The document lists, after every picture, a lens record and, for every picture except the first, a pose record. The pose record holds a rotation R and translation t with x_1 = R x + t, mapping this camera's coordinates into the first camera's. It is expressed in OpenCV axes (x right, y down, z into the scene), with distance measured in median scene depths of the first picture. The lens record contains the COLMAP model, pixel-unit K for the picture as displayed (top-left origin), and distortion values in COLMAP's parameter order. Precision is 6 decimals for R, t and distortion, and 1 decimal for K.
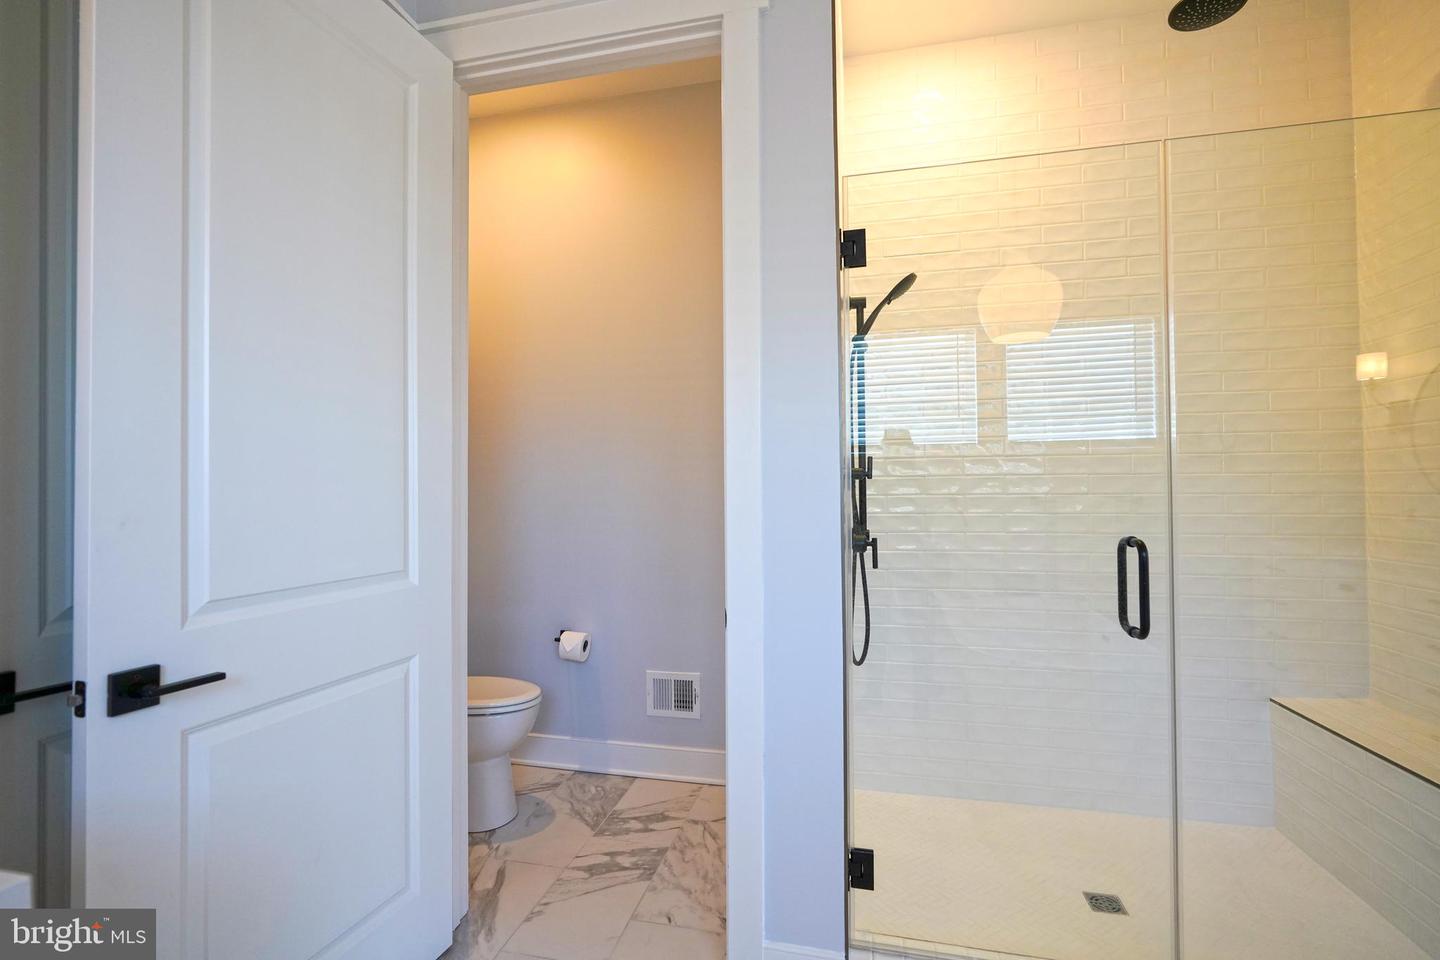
lens RADIAL K [[648.3, 0, 718.1], [0, 648.3, 481.3], [0, 0, 1]] dist [-0.007131, 0.000373]
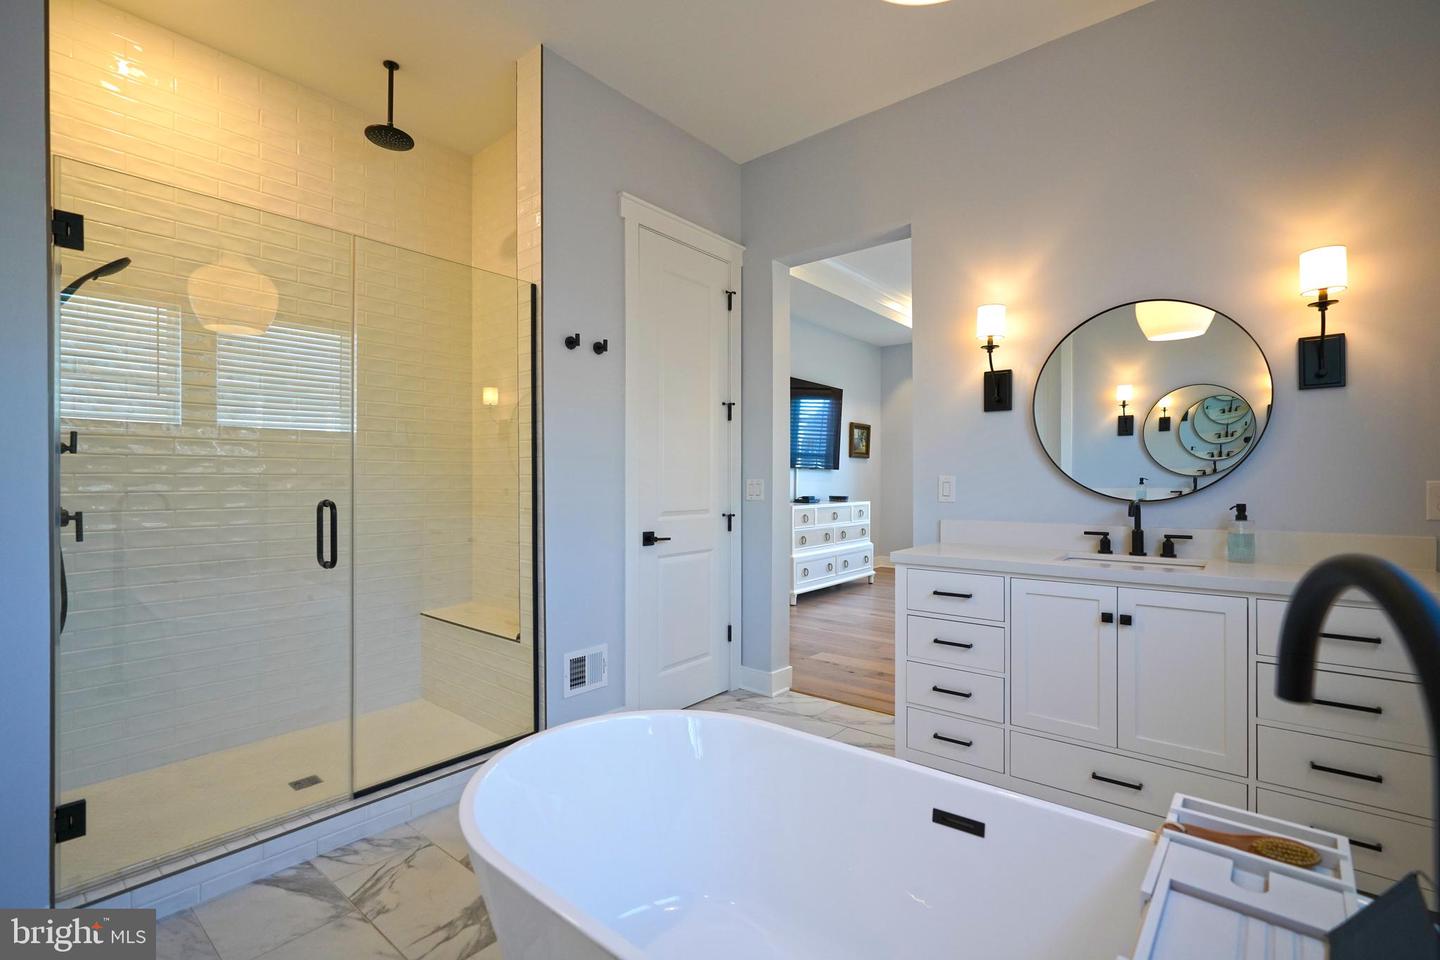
lens RADIAL K [[648.3, 0, 712.7], [0, 648.3, 478.0], [0, 0, 1]] dist [-0.007131, 0.000373]
pose [[0.463751, 0.009712, 0.885913, -0.145671], [-0.017713, 0.999842, -0.001688, 0.013918], [-0.885789, -0.014909, 0.463849, -0.262075]]
